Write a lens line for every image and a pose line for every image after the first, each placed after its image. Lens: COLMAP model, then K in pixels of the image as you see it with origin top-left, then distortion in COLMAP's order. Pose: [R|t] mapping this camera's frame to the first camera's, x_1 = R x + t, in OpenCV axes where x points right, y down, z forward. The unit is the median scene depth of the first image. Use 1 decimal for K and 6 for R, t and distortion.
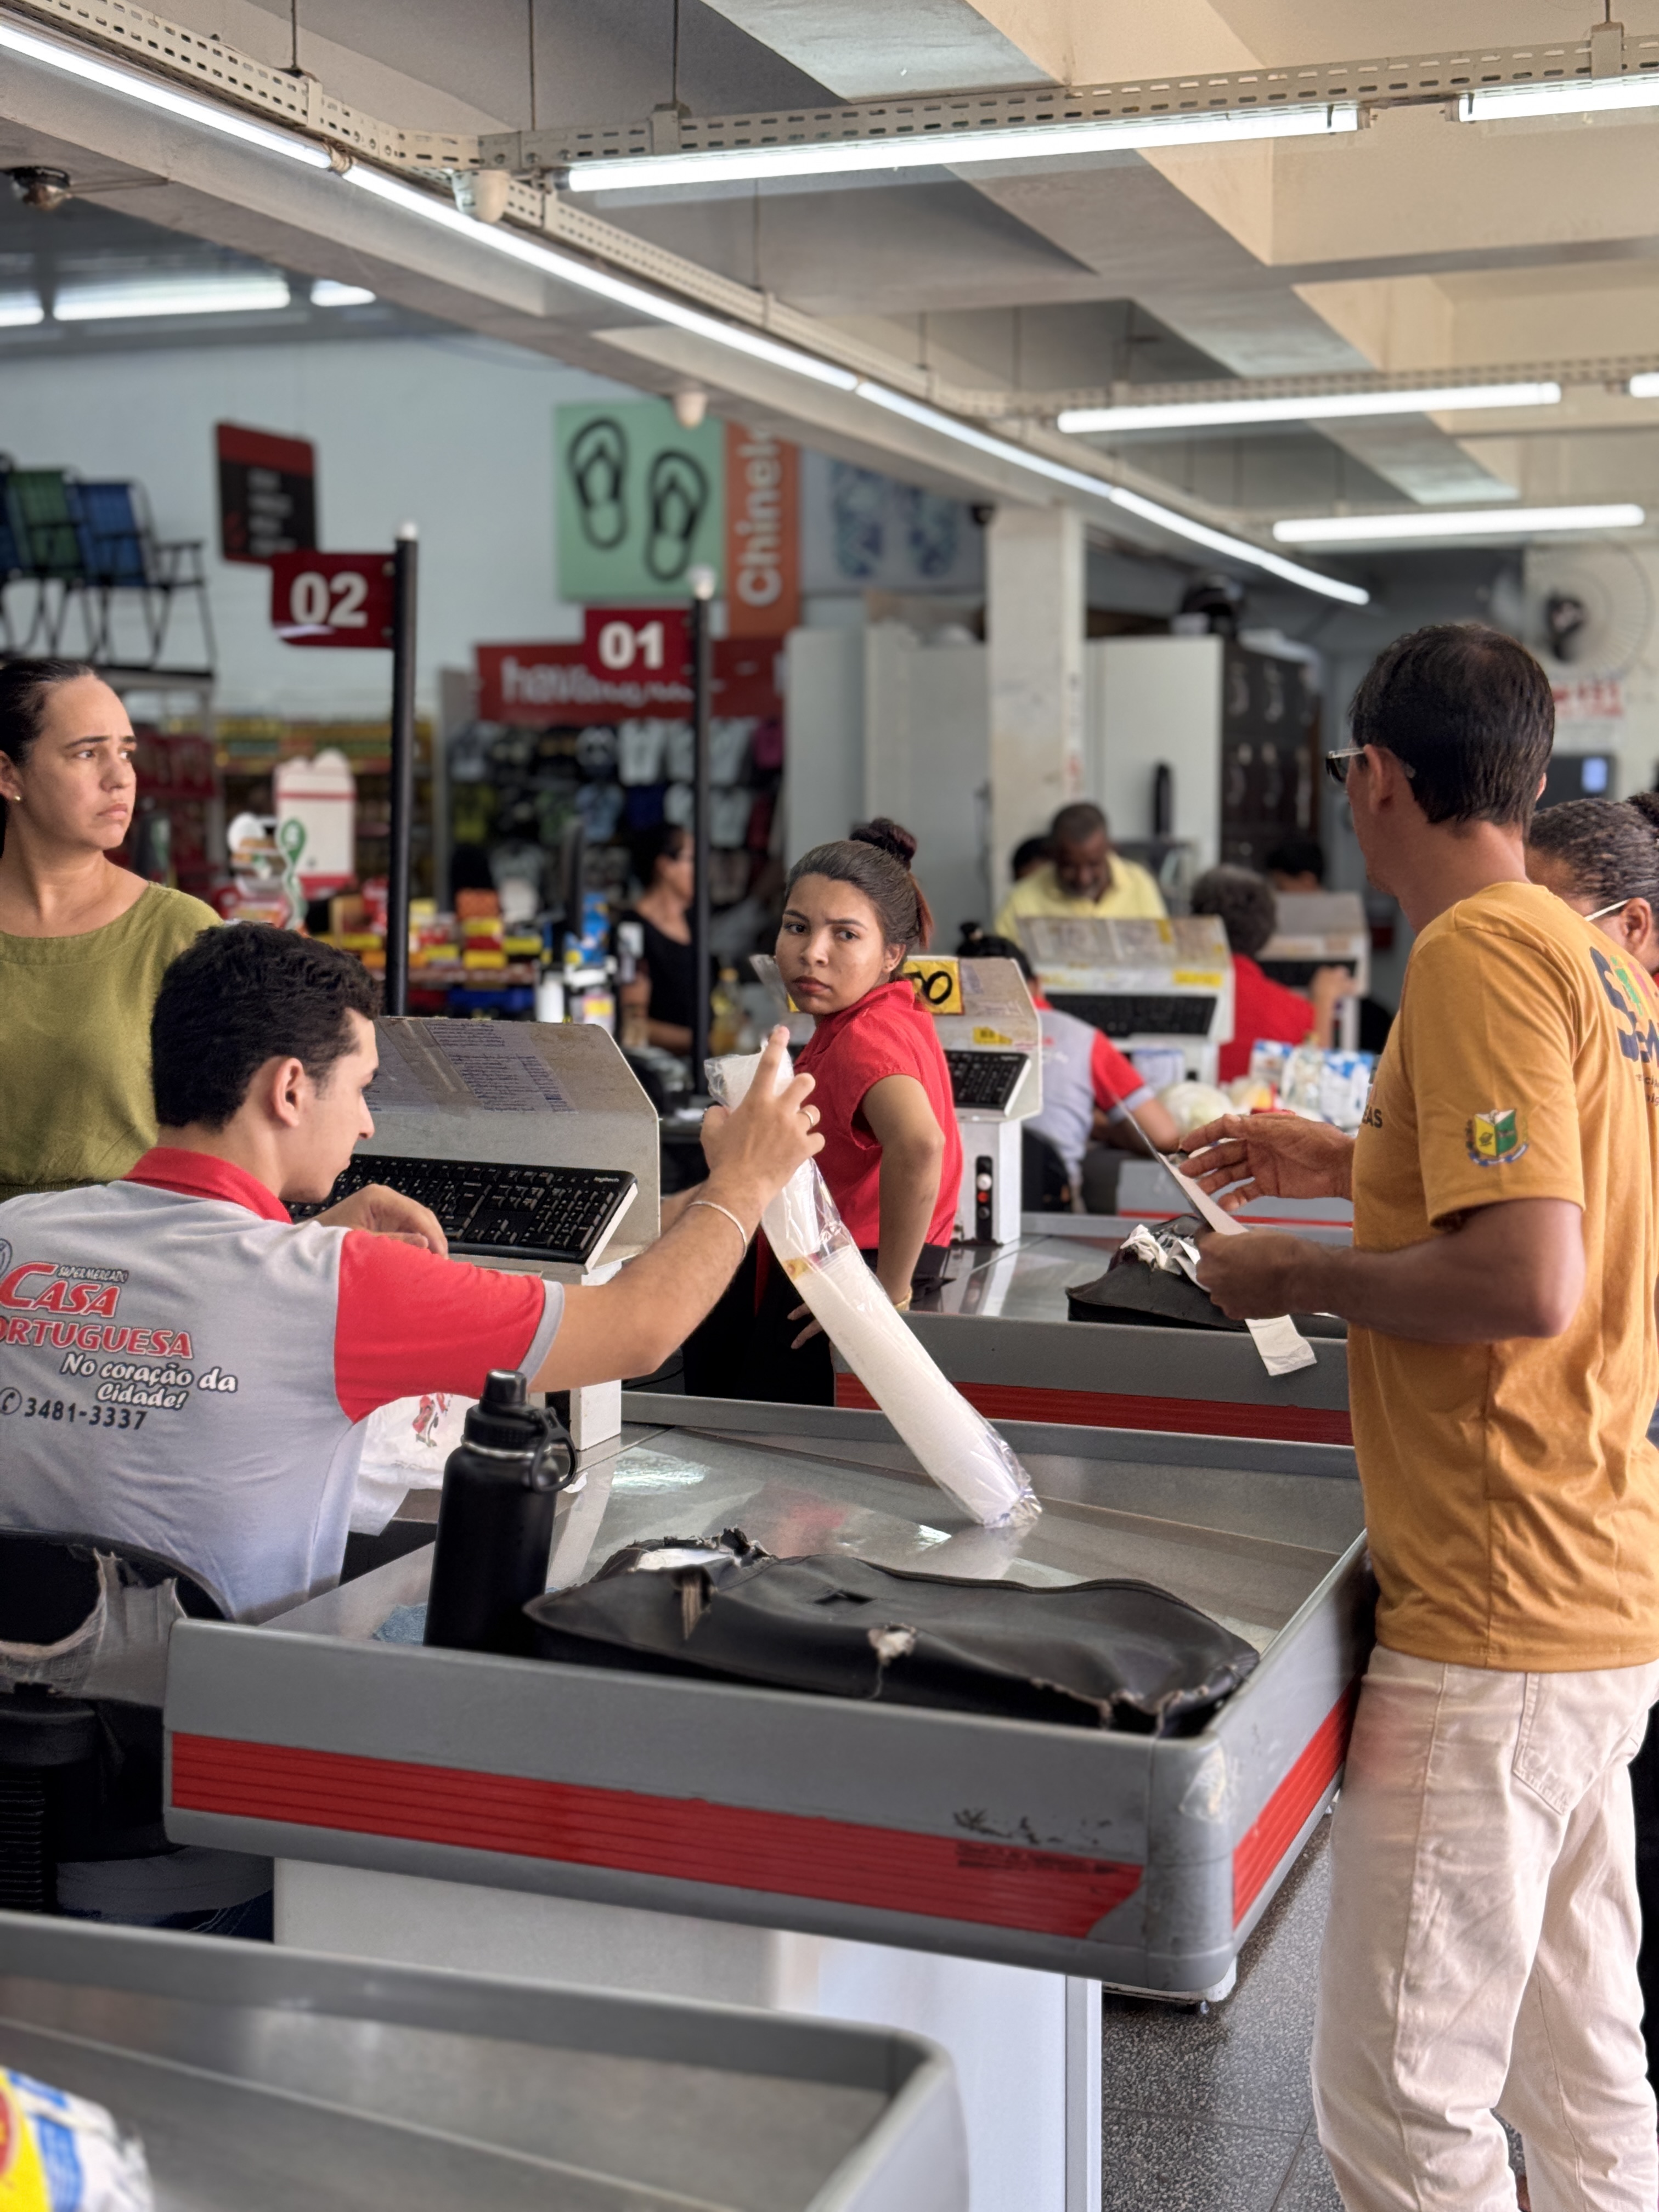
lens RADIAL K [[3049.2, 0, 828.0], [0, 3049.2, 1104.7], [0, 0, 1]] dist [-0.002953, 0.000000]
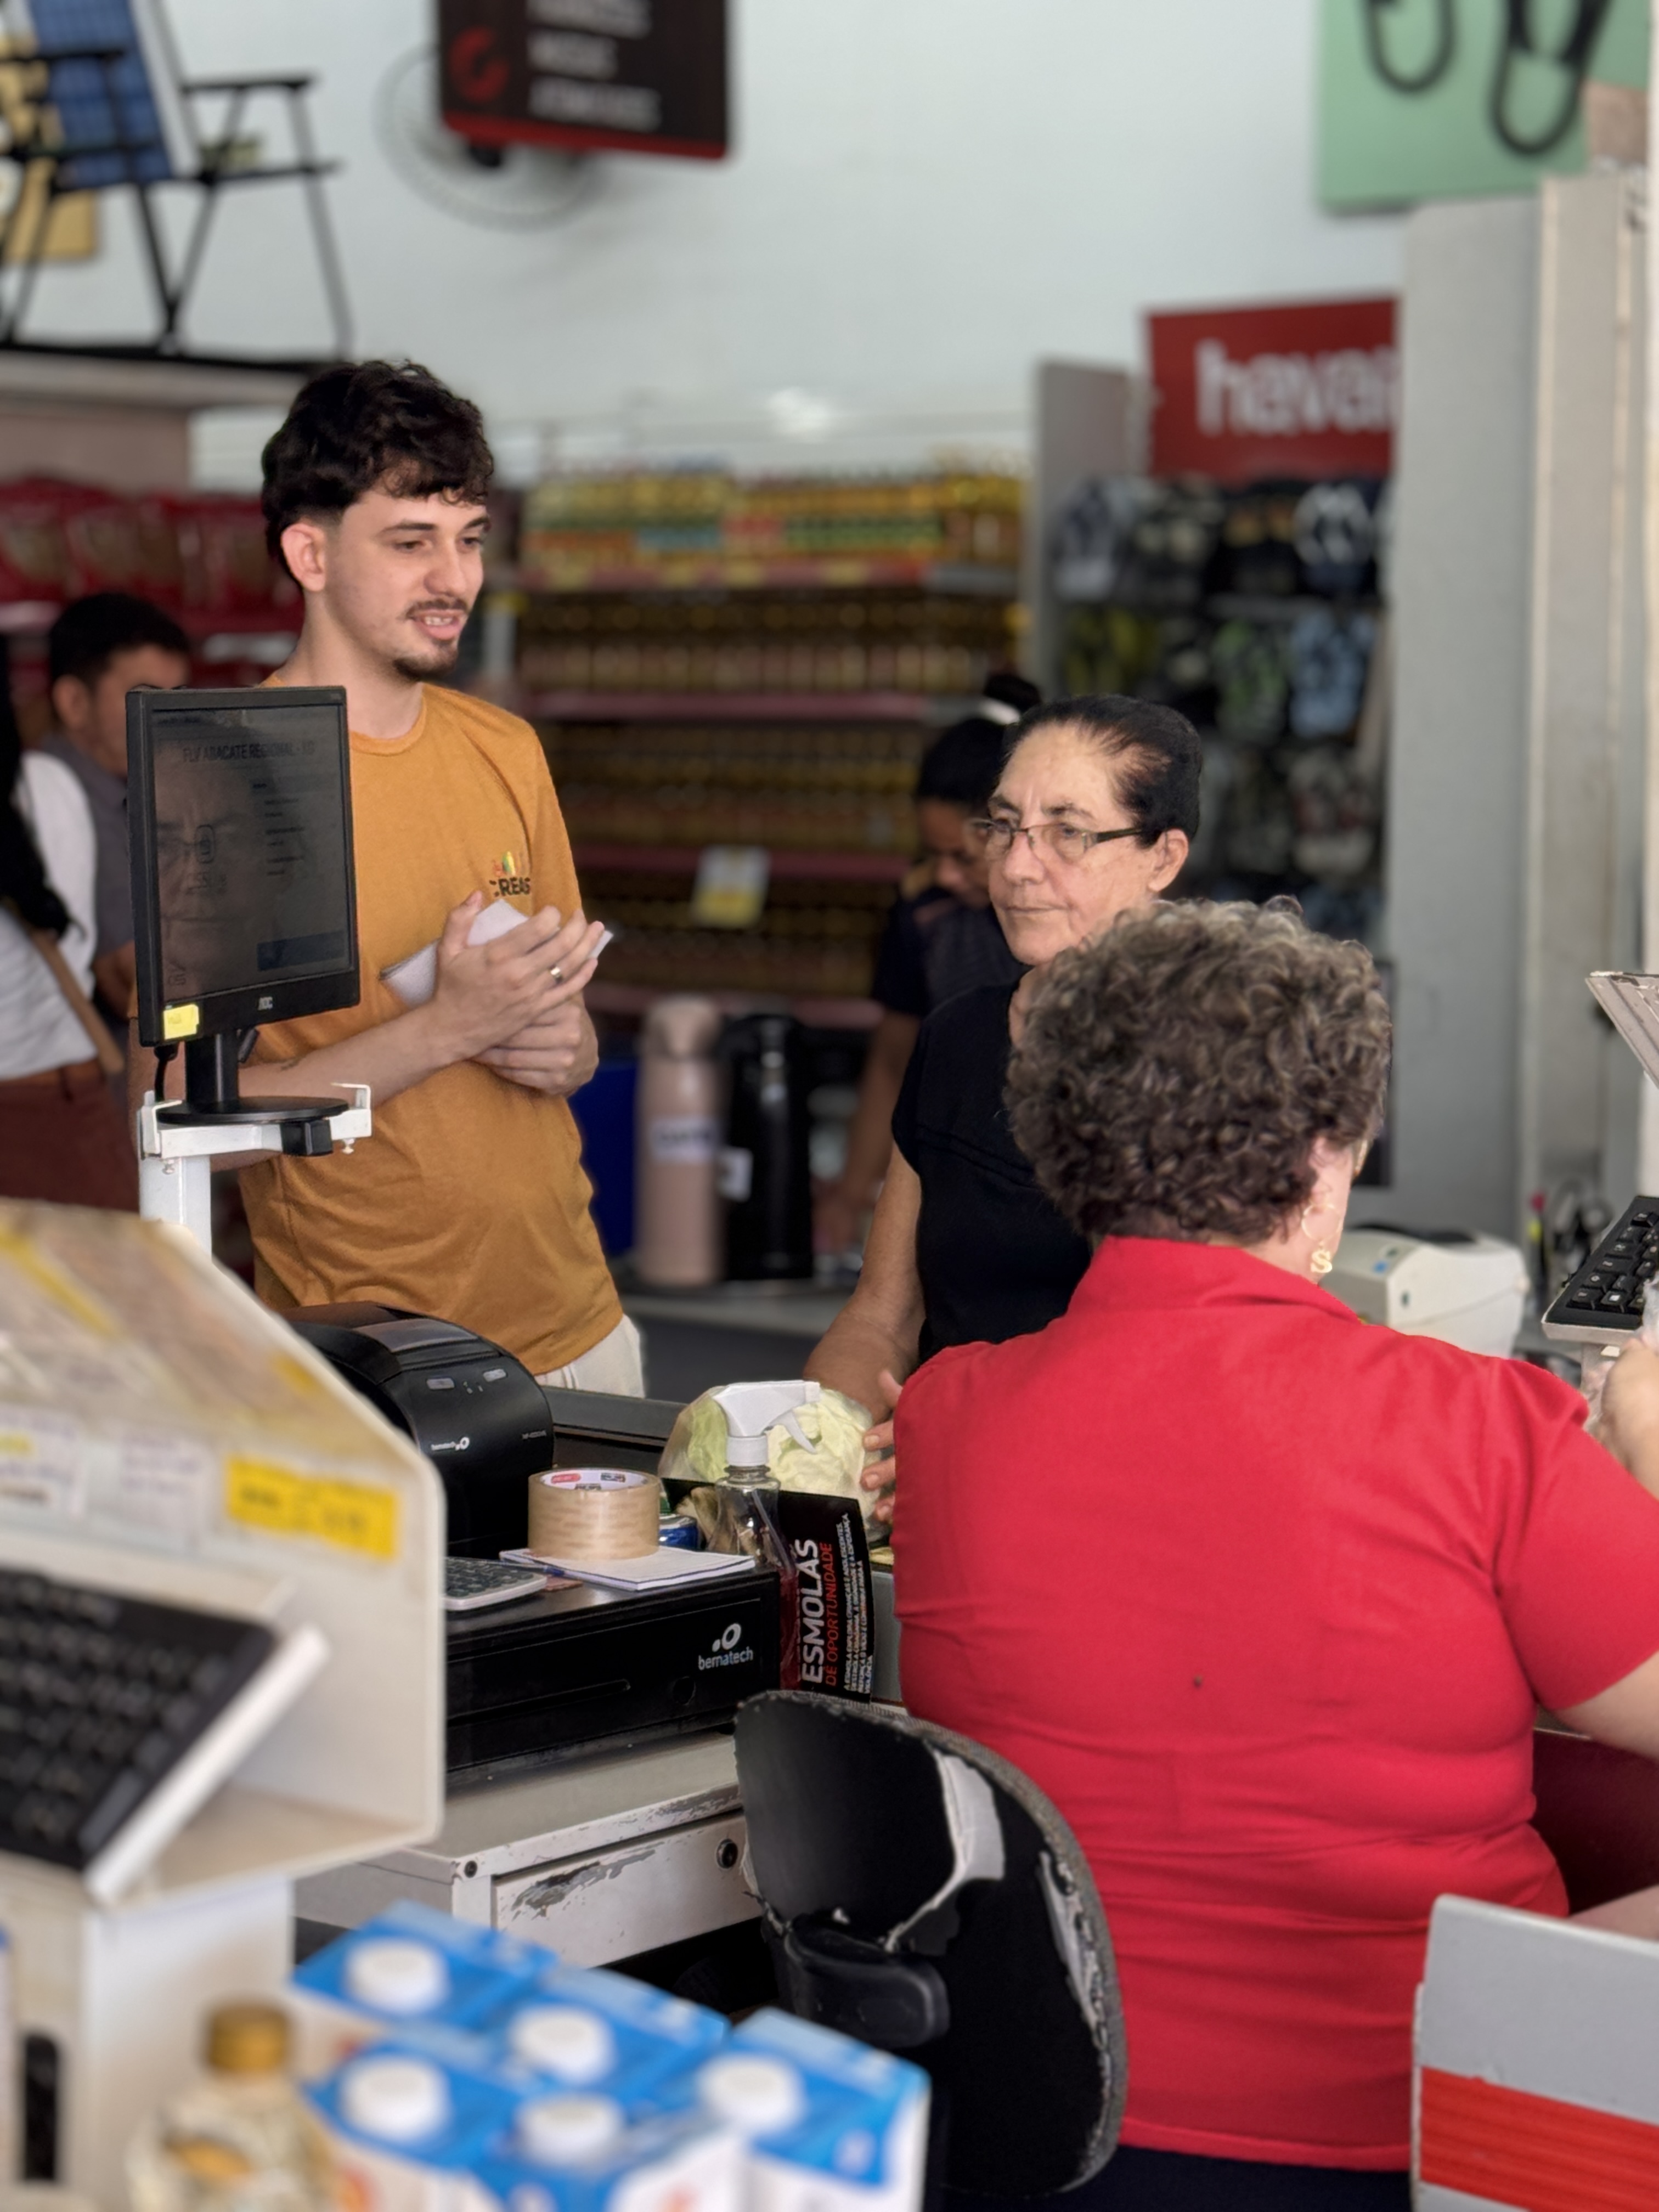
lens RADIAL K [[4671.7, 0, 830.1], [0, 4671.7, 1108.5], [0, 0, 1]] dist [0.149493, 0.000000]
pose [[0.939400, 0.032832, -0.341246, 0.095332], [-0.032275, 0.999452, 0.007310, -0.031669], [0.341299, 0.004147, 0.939946, 0.304932]]
